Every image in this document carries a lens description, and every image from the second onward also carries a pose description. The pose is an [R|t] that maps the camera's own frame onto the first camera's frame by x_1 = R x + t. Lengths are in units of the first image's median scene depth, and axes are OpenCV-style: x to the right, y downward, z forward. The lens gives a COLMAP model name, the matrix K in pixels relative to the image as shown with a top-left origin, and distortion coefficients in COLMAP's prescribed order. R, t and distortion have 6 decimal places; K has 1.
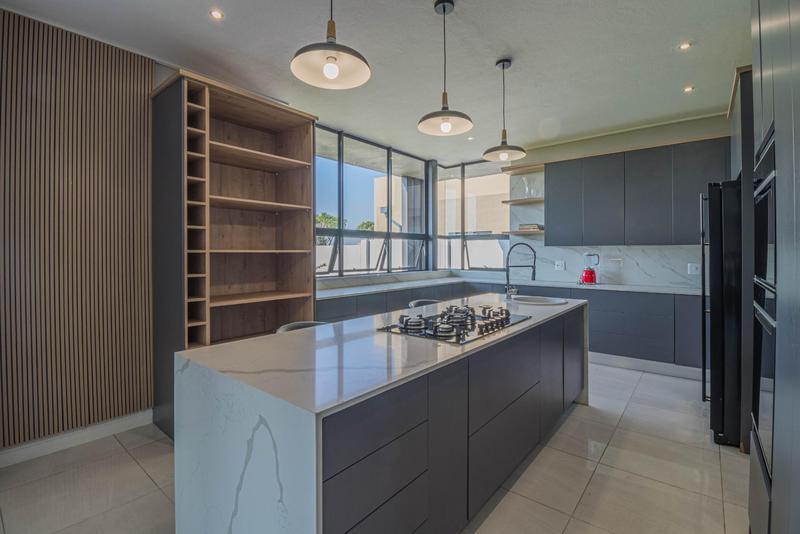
lens RADIAL K [[375.4, 0, 400.4], [0, 375.4, 253.1], [0, 0, 1]] dist [0.000990, -0.014281]
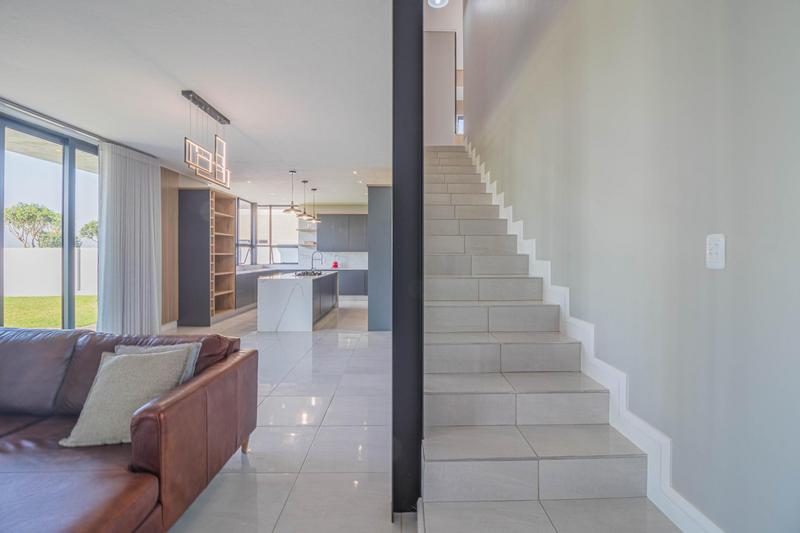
lens RADIAL K [[375.4, 0, 400.4], [0, 375.4, 252.6], [0, 0, 1]] dist [0.000990, -0.014281]
pose [[0.771913, 0.008373, 0.635673, -0.689466], [-0.002565, 0.999946, -0.010057, 0.008259], [-0.635723, 0.006133, 0.771893, -1.089816]]
